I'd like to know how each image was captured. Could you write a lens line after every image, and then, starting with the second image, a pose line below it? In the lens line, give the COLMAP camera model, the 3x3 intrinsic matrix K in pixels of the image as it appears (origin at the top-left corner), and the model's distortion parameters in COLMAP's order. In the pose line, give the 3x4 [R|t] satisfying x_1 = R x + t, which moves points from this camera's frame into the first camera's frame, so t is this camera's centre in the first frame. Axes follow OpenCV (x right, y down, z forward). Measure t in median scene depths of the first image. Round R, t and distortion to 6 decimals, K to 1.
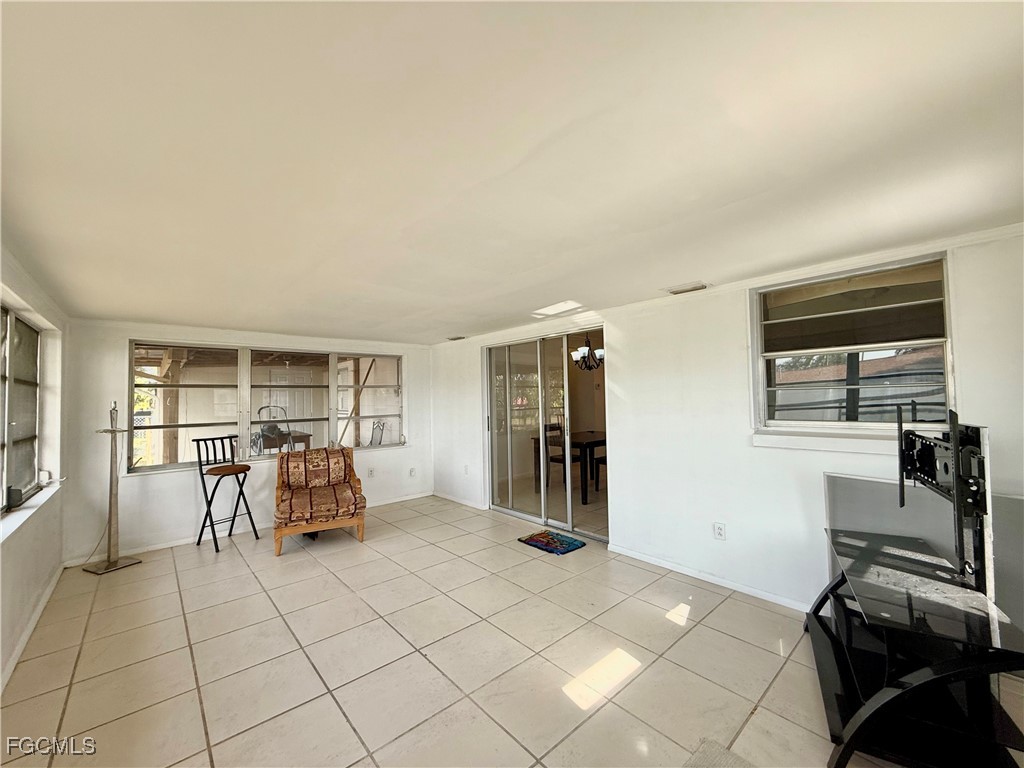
lens RADIAL K [[408.9, 0, 508.7], [0, 408.9, 383.0], [0, 0, 1]] dist [0.001070, 0.000389]
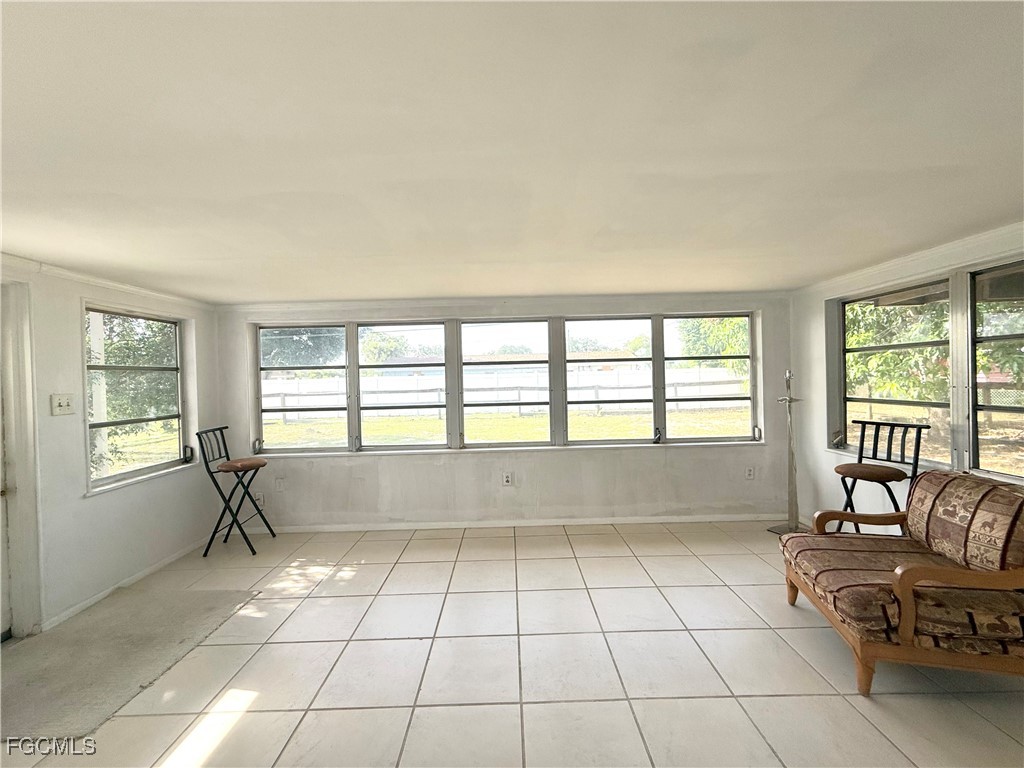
lens RADIAL K [[408.9, 0, 508.7], [0, 408.9, 383.0], [0, 0, 1]] dist [0.001070, 0.000389]
pose [[-0.663005, 0.043121, -0.747372, 0.206511], [0.067378, 0.997725, -0.002207, 0.027905], [0.745576, -0.051820, -0.664403, 1.013849]]
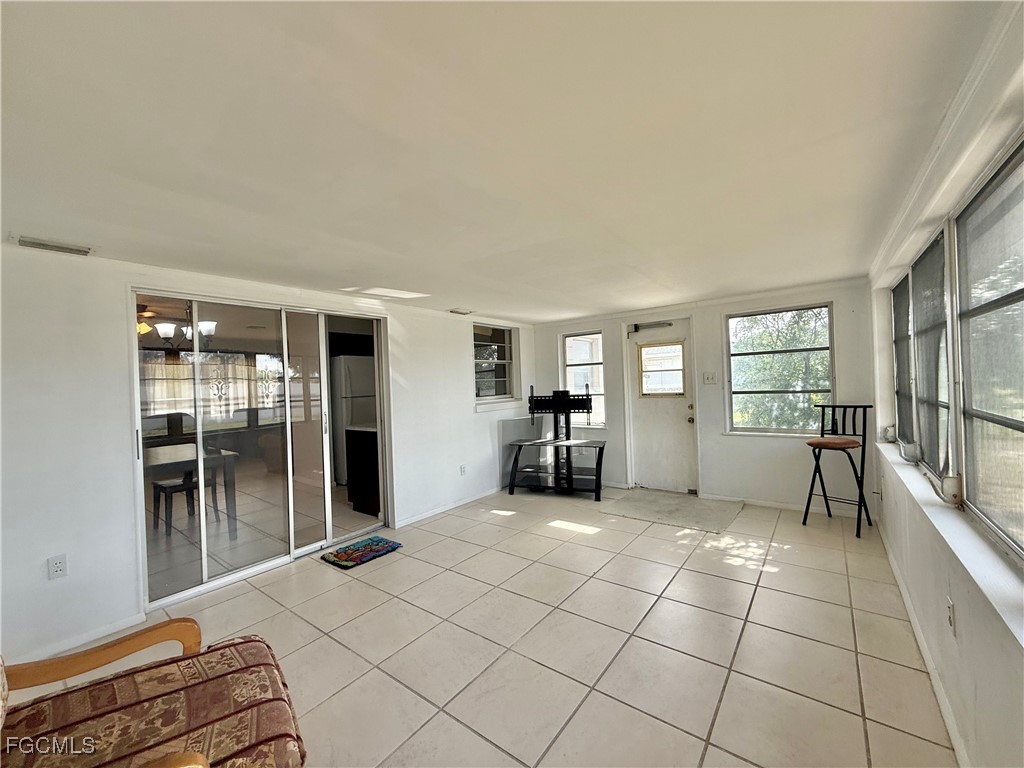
lens RADIAL K [[408.9, 0, 508.7], [0, 408.9, 383.0], [0, 0, 1]] dist [0.001070, 0.000389]
pose [[-0.184321, 0.025686, 0.982530, -0.784988], [0.005175, 0.999670, -0.025163, 0.050389], [-0.982853, 0.000446, -0.184393, 0.818435]]
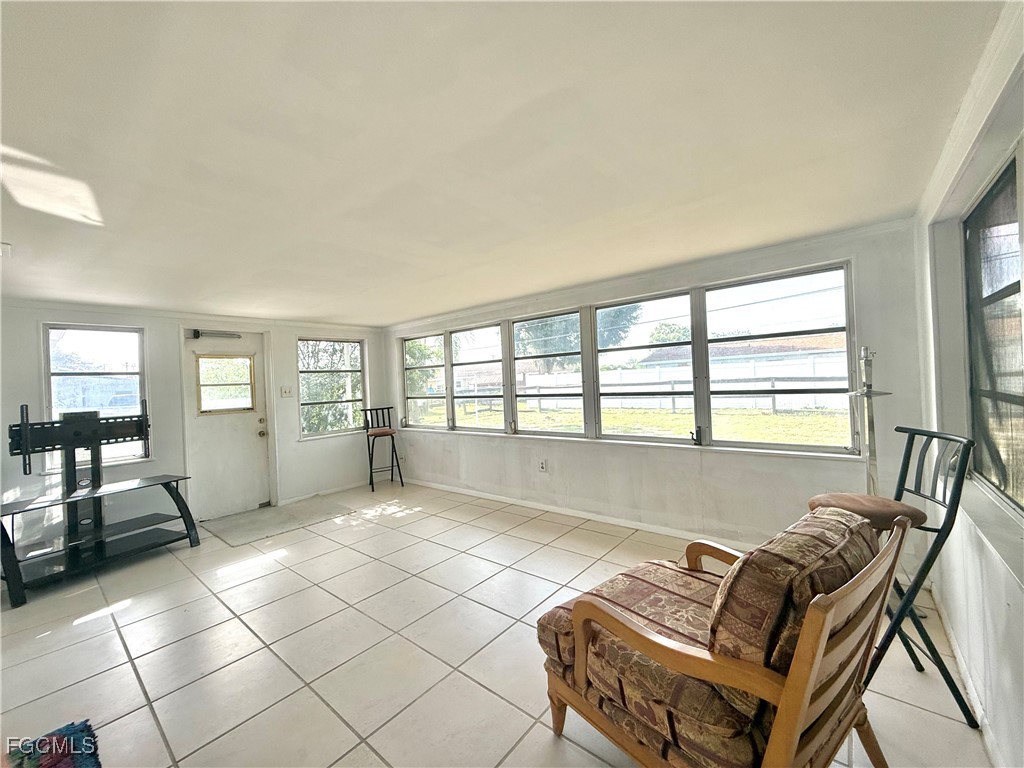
lens RADIAL K [[408.9, 0, 508.7], [0, 408.9, 383.0], [0, 0, 1]] dist [0.001070, 0.000389]
pose [[-0.987356, 0.064695, -0.144716, -0.278203], [0.070274, 0.996956, -0.033778, 0.073326], [0.142090, -0.043521, -0.988897, 1.366436]]
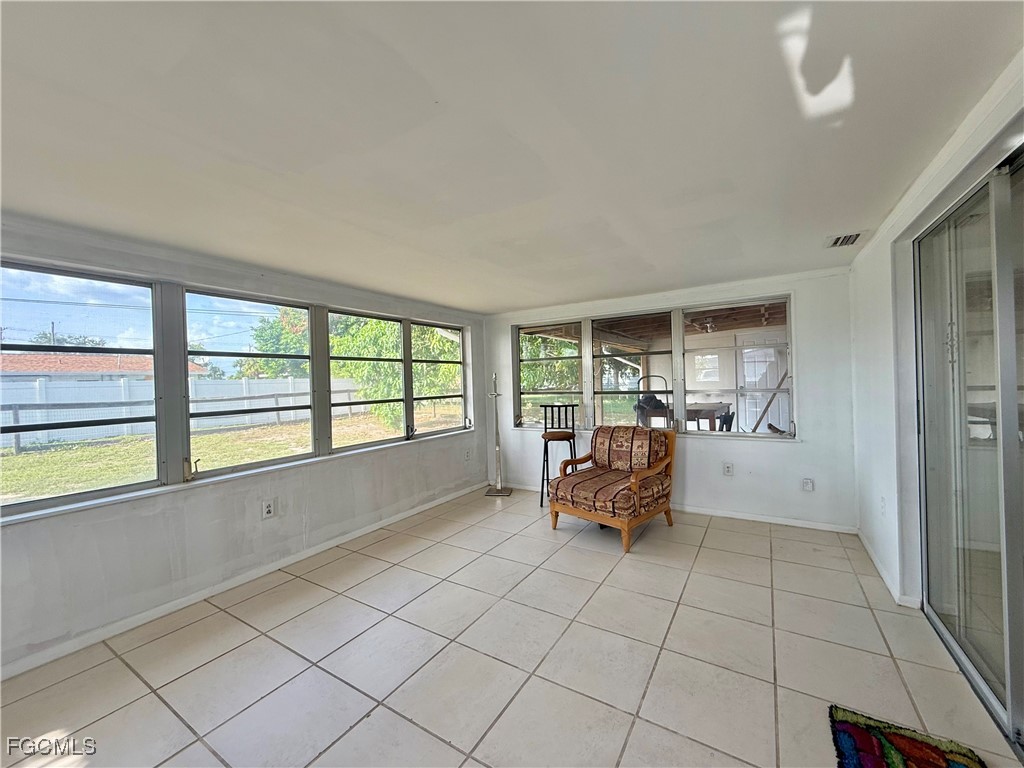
lens RADIAL K [[408.9, 0, 508.7], [0, 408.9, 383.0], [0, 0, 1]] dist [0.001070, 0.000389]
pose [[0.277686, 0.016744, -0.960526, 0.310315], [0.060914, 0.997529, 0.034999, 0.028418], [0.958739, -0.068229, 0.275980, 0.588015]]
